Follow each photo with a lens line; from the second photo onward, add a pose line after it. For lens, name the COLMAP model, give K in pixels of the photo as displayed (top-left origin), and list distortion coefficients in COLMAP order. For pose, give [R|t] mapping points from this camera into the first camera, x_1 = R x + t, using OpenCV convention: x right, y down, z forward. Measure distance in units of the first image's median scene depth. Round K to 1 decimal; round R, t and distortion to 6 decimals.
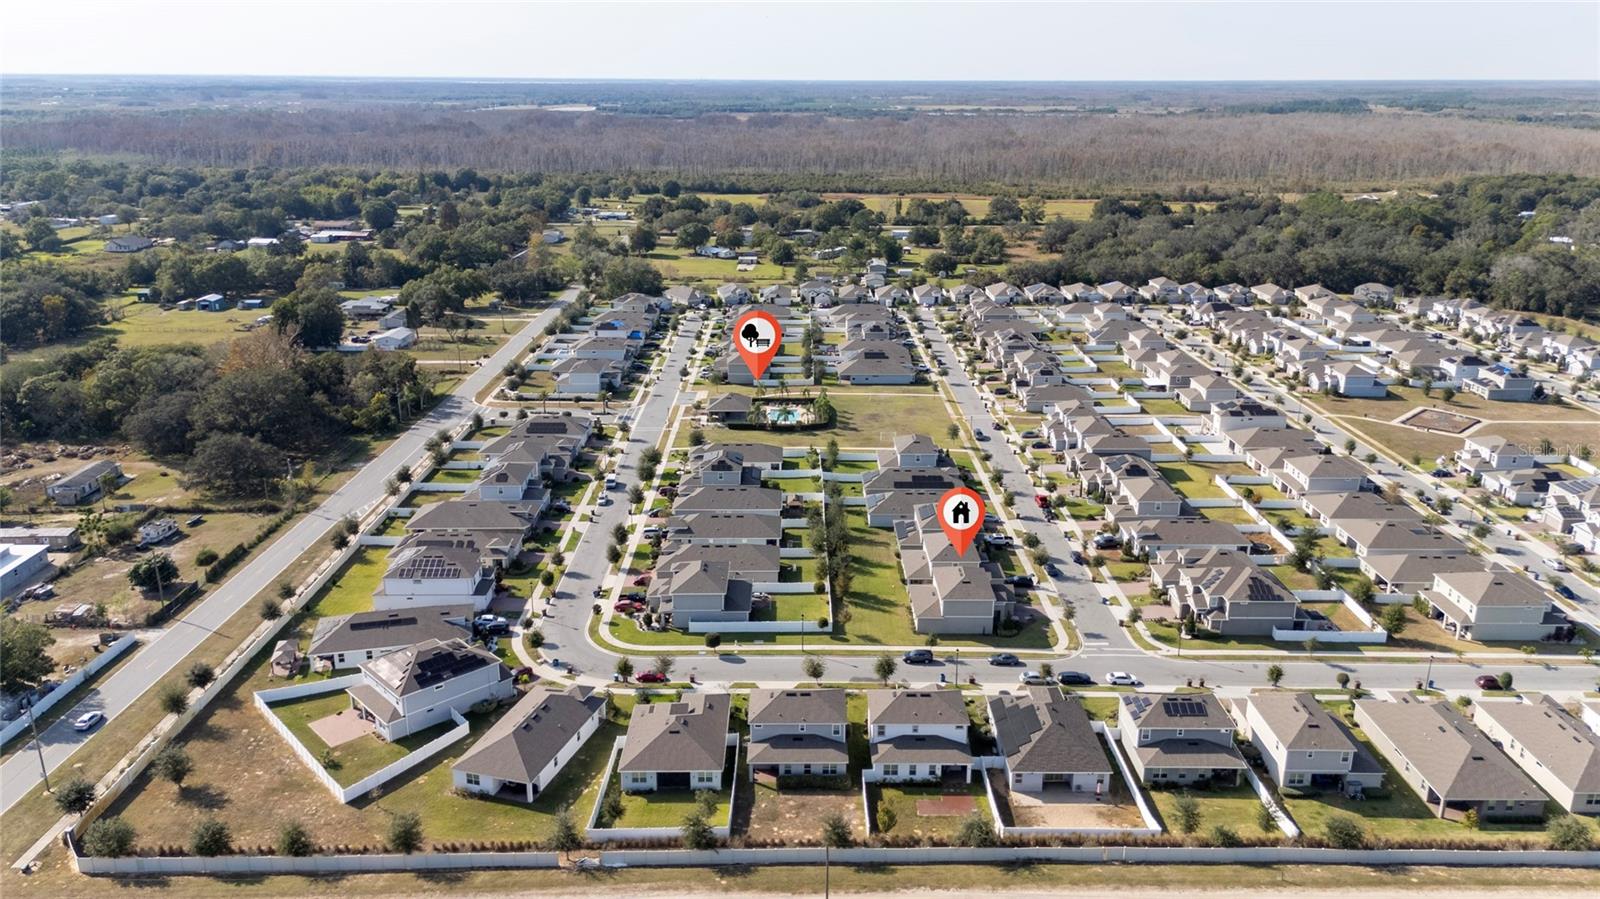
lens RADIAL K [[1167.7, 0, 804.3], [0, 1167.7, 442.2], [0, 0, 1]] dist [0.095589, -0.120618]
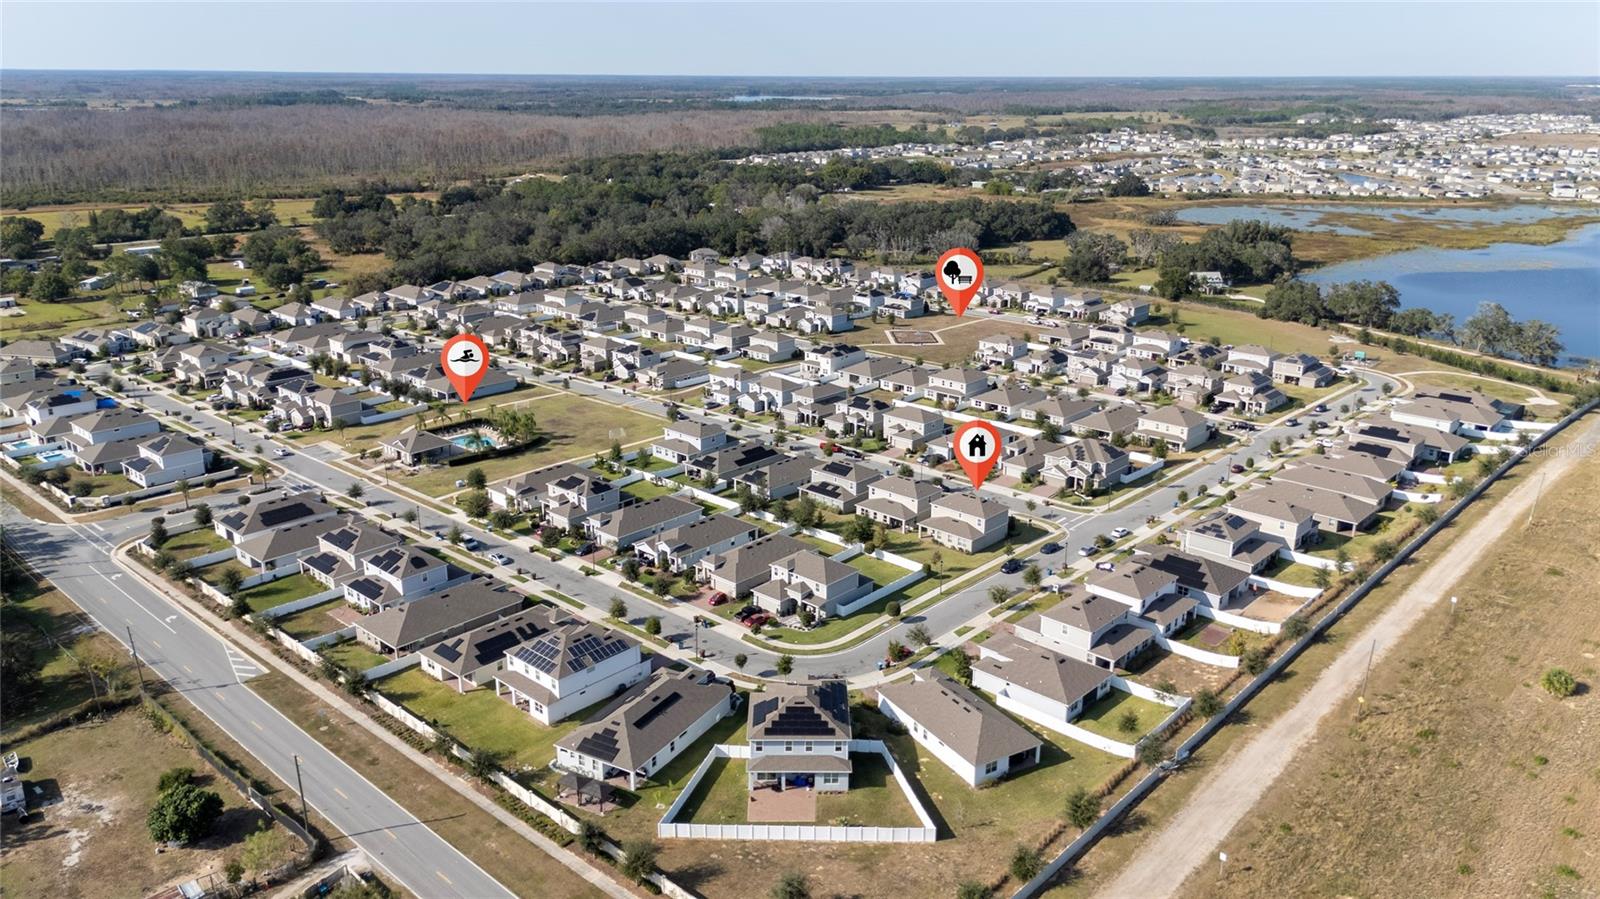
lens RADIAL K [[1167.7, 0, 804.3], [0, 1167.7, 442.2], [0, 0, 1]] dist [0.095589, -0.120618]
pose [[0.678025, -0.219448, 0.701516, -0.613055], [0.214913, 0.971873, 0.096305, -0.070216], [-0.702919, 0.085467, 0.706117, 0.219661]]
